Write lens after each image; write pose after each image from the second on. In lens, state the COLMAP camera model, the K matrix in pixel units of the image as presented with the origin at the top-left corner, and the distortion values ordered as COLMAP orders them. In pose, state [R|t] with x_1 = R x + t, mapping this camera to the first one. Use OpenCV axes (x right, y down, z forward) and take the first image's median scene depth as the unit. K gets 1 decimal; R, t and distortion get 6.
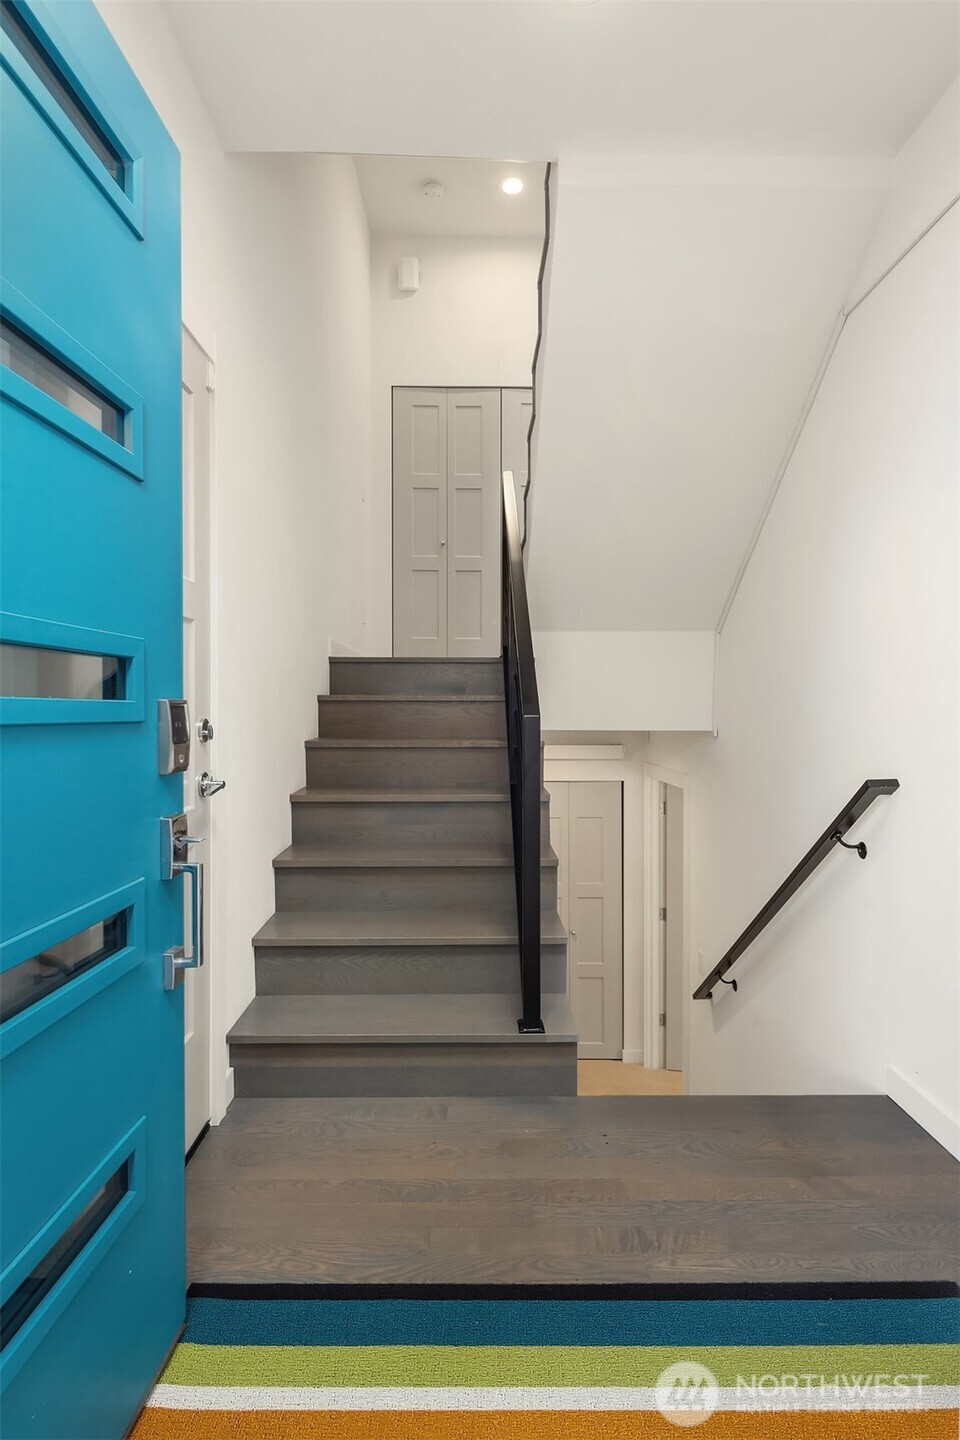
lens RADIAL K [[694.8, 0, 480.0], [0, 694.8, 720.0], [0, 0, 1]] dist [0.000092, -0.000083]
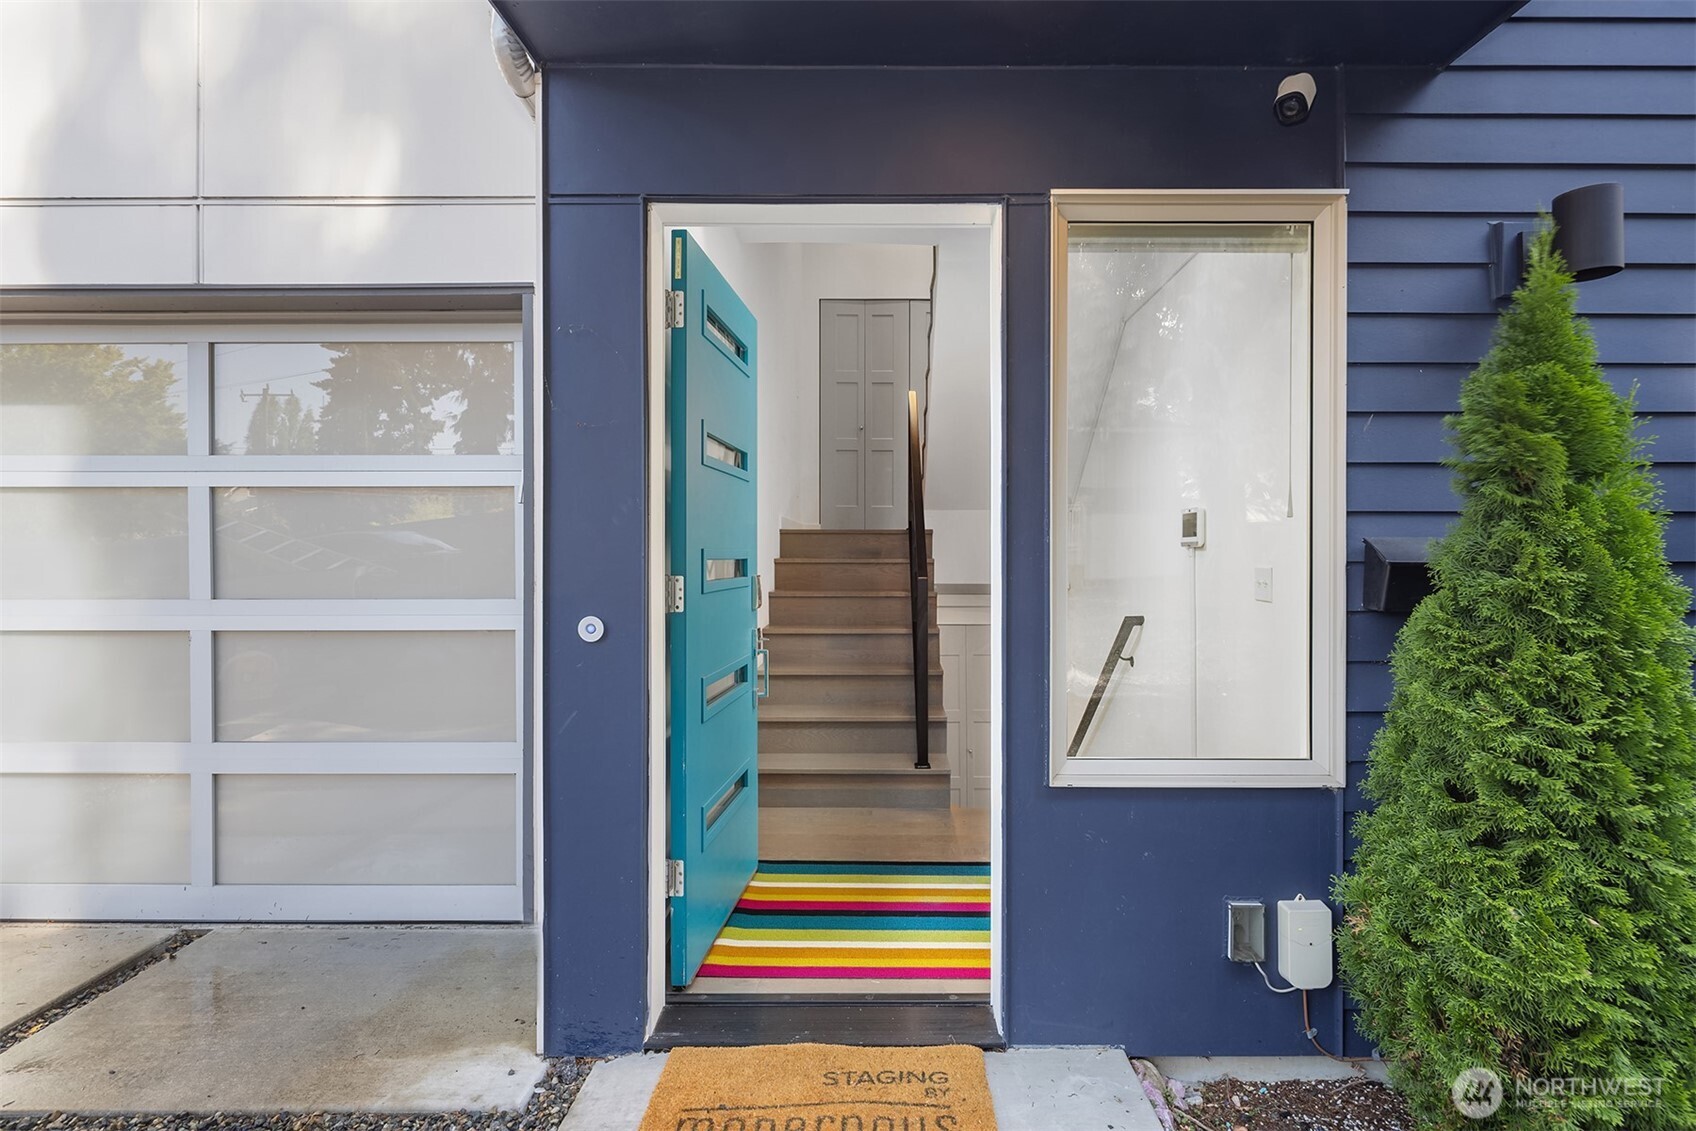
lens RADIAL K [[818.3, 0, 848.0], [0, 818.3, 565.5], [0, 0, 1]] dist [0.000092, -0.000083]
pose [[0.998495, -0.000418, -0.054847, 0.002983], [0.000445, 1.000000, 0.000482, -0.029907], [0.054846, -0.000505, 0.998495, -0.796904]]
